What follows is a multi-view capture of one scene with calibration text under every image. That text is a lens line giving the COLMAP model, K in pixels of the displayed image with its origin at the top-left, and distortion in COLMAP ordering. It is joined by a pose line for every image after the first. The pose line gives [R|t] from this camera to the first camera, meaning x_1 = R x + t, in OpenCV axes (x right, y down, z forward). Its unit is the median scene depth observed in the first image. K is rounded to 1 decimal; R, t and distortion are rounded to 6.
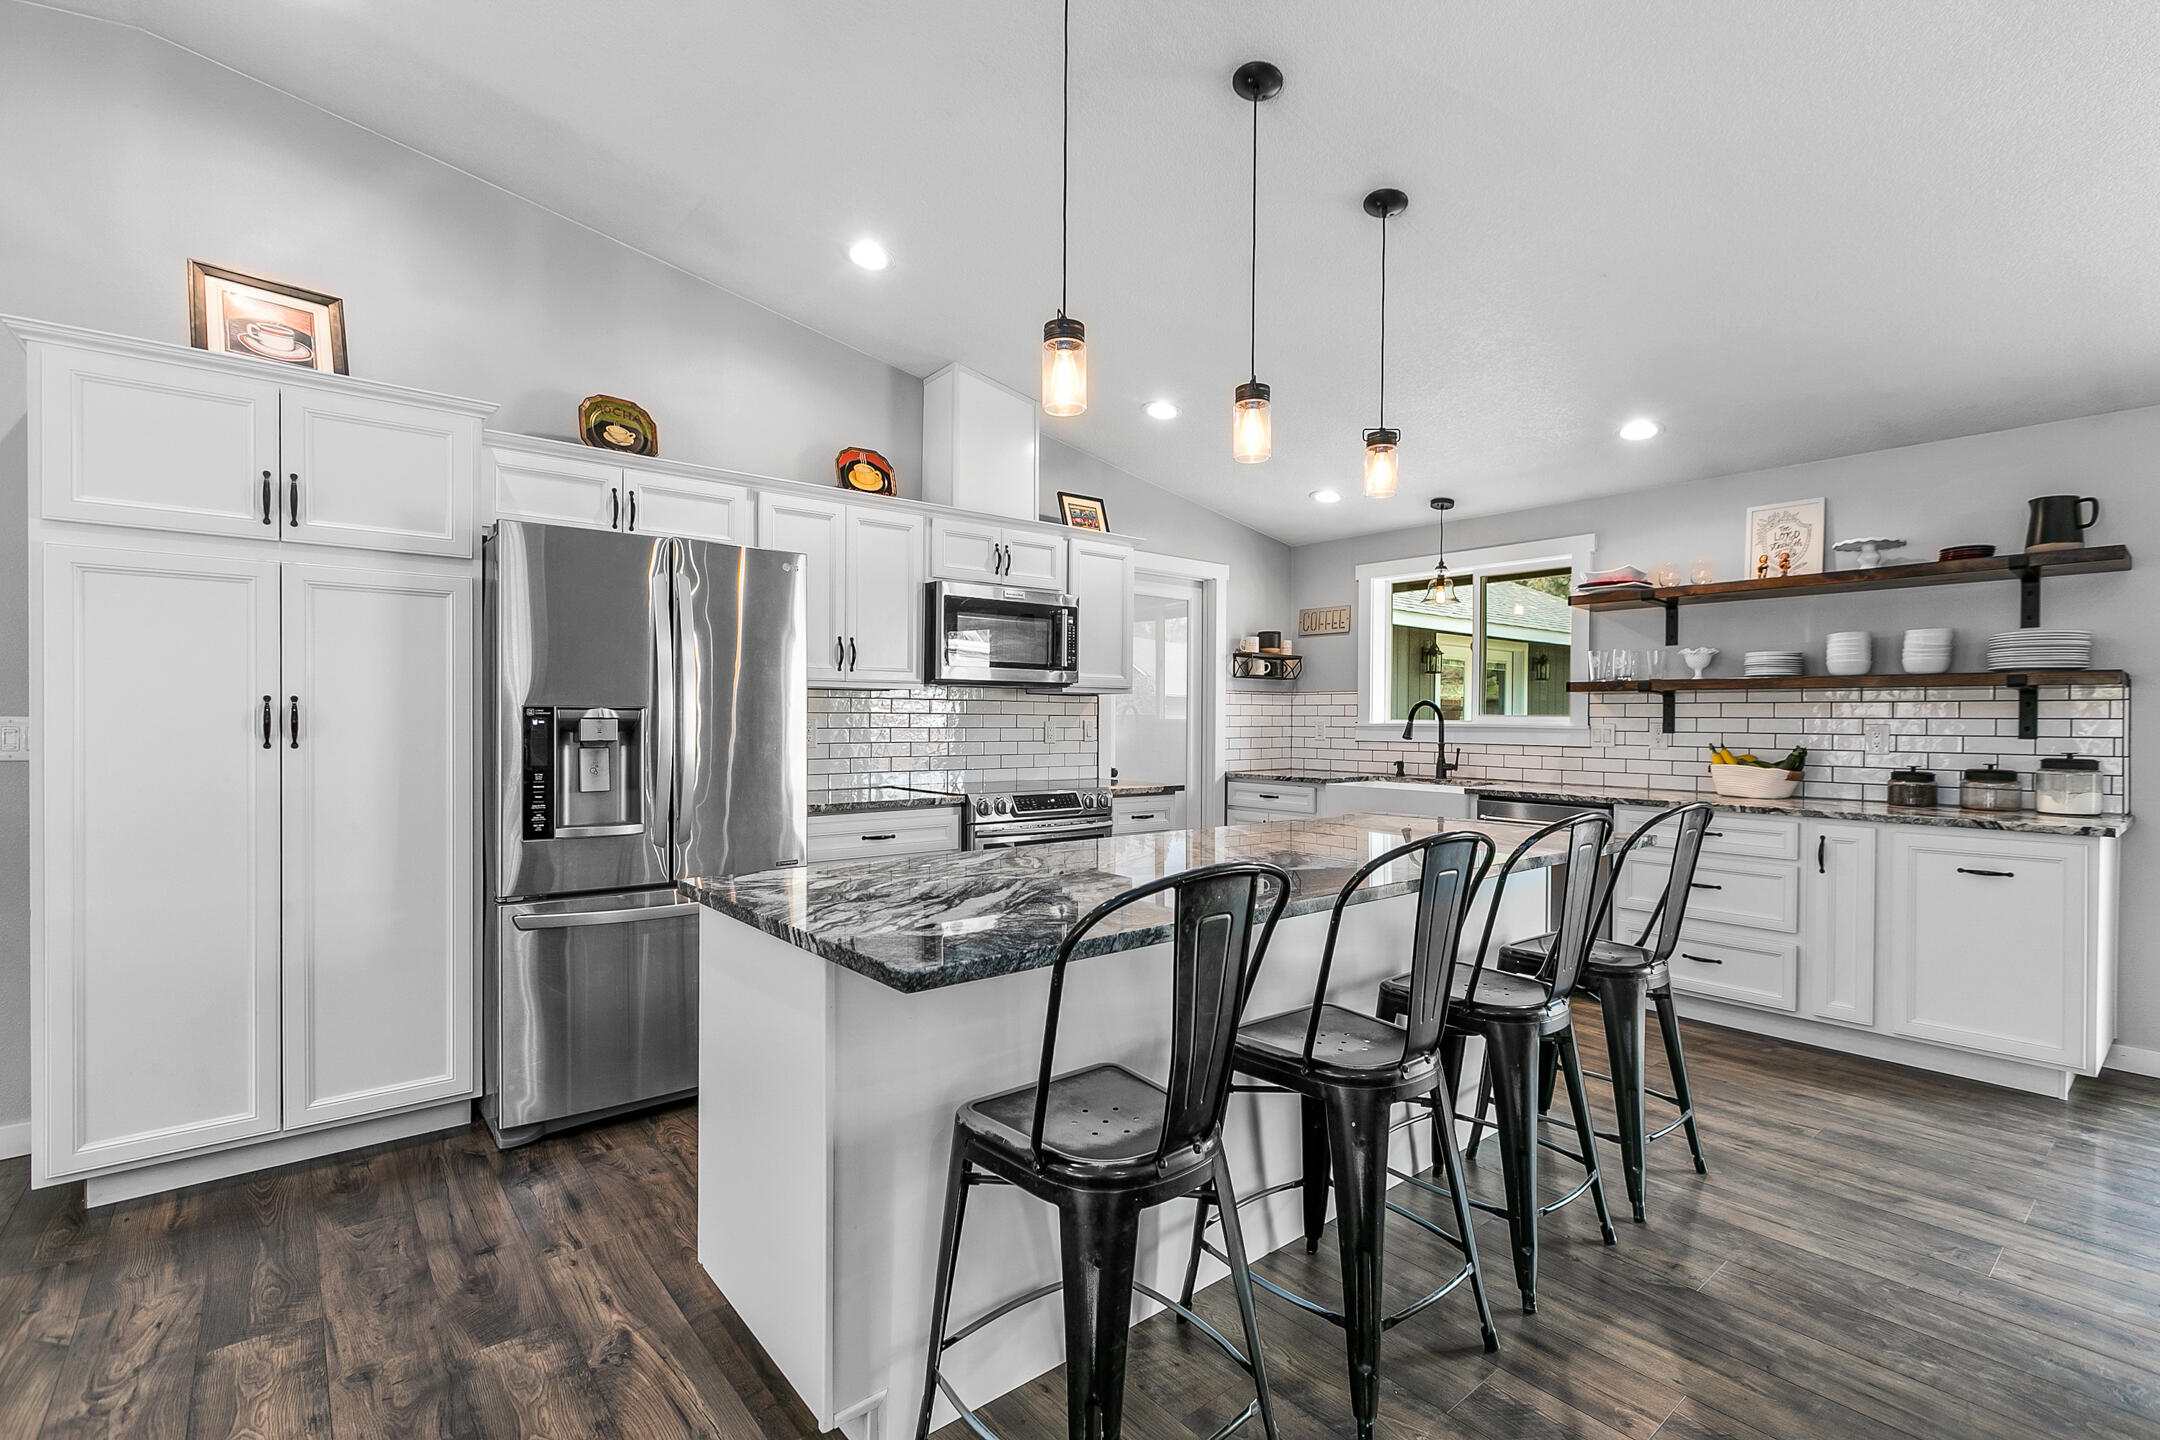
lens RADIAL K [[985.3, 0, 1093.6], [0, 985.3, 724.7], [0, 0, 1]] dist [0.012417, -0.001207]
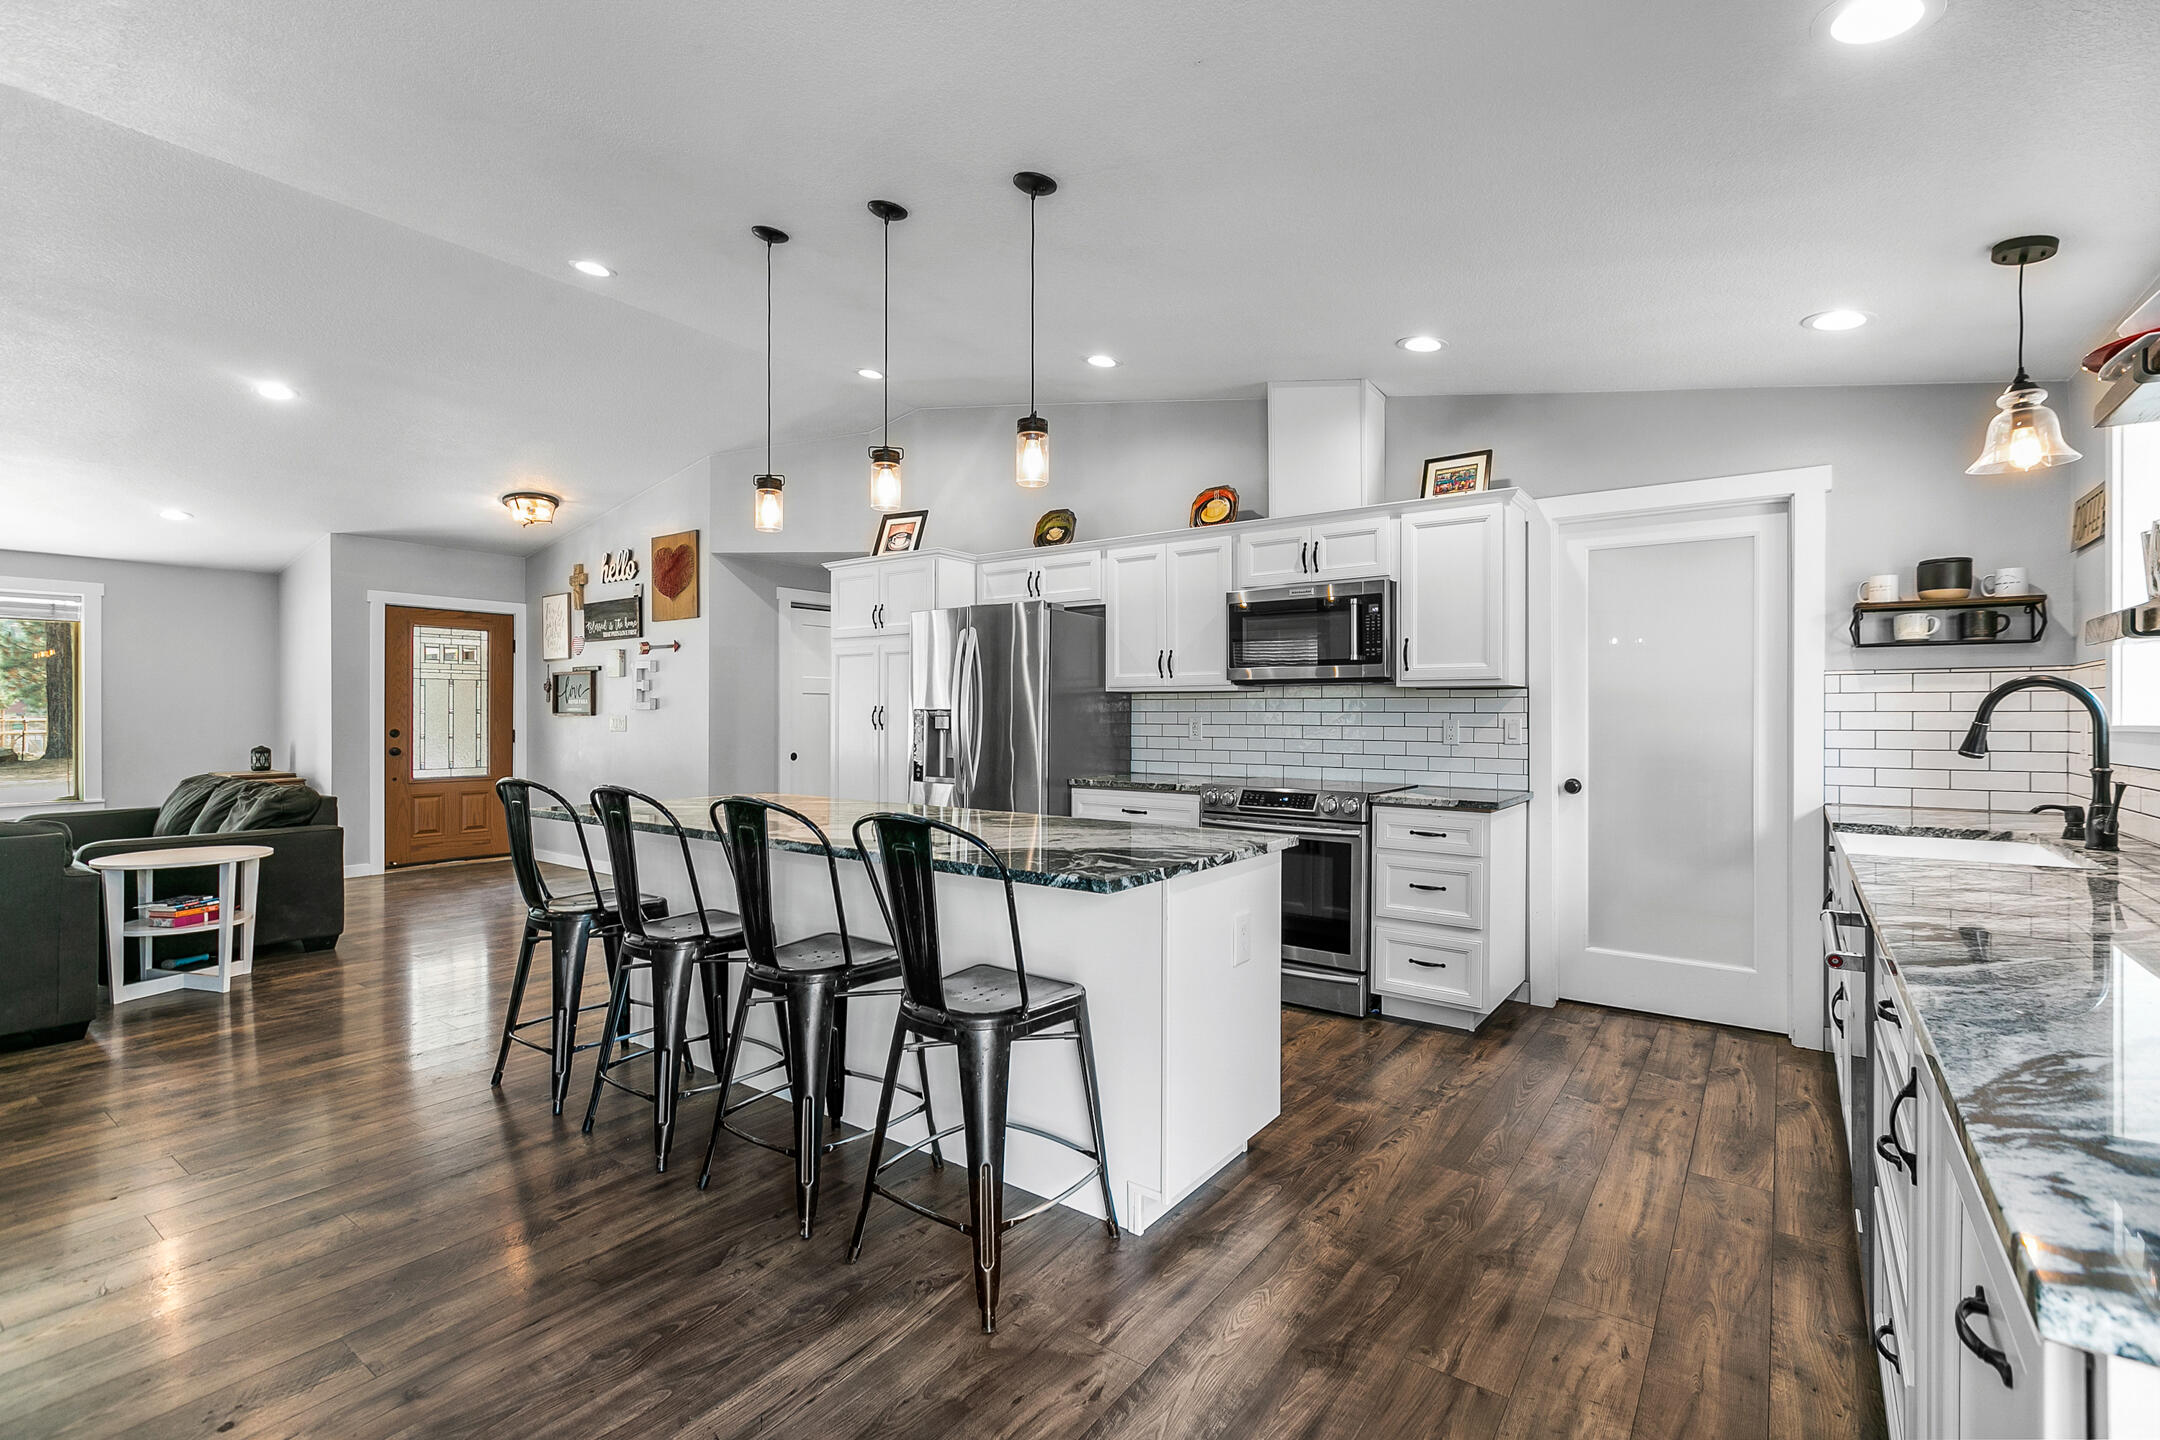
lens RADIAL K [[985.3, 0, 1082.5], [0, 985.3, 707.4], [0, 0, 1]] dist [0.012417, -0.001207]
pose [[0.230613, -0.011205, -0.972981, 0.827572], [-0.007130, 0.999887, -0.013205, -0.000263], [0.973019, 0.009983, 0.230507, 0.550423]]
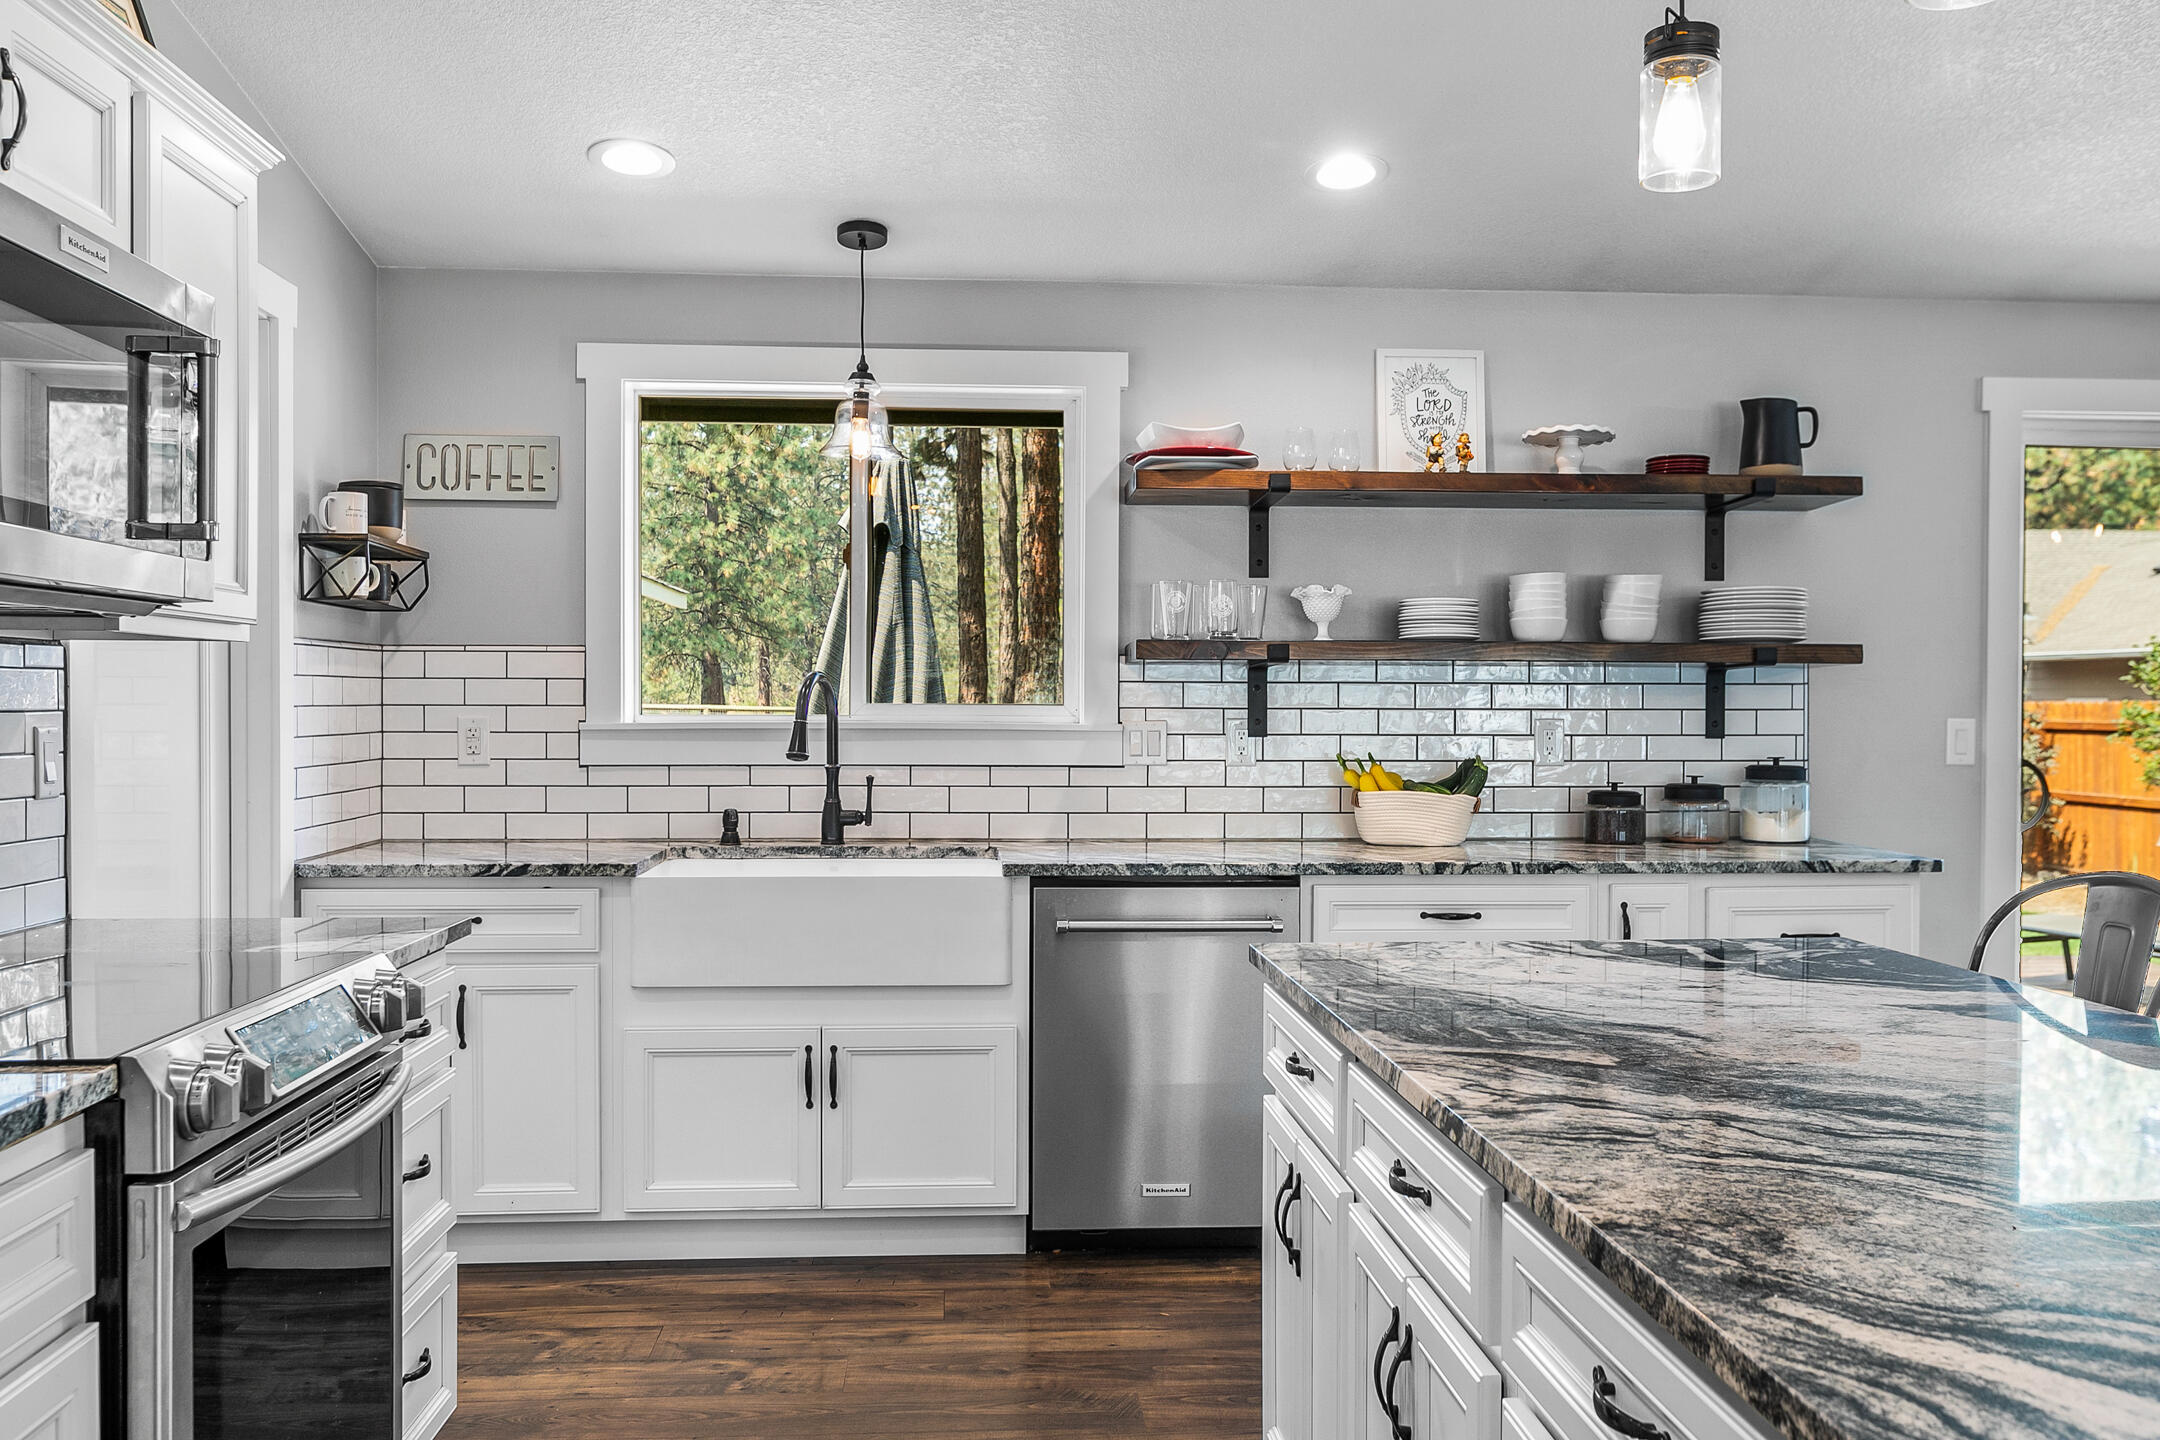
lens RADIAL K [[1846.0, 0, 1073.2], [0, 1846.0, 719.8], [0, 0, 1]] dist [0.004852, 0.002766]
pose [[0.587538, -0.011255, 0.809118, -0.323899], [0.006594, 0.999937, 0.009121, -0.011381], [-0.809169, -0.000023, 0.587575, 0.502165]]
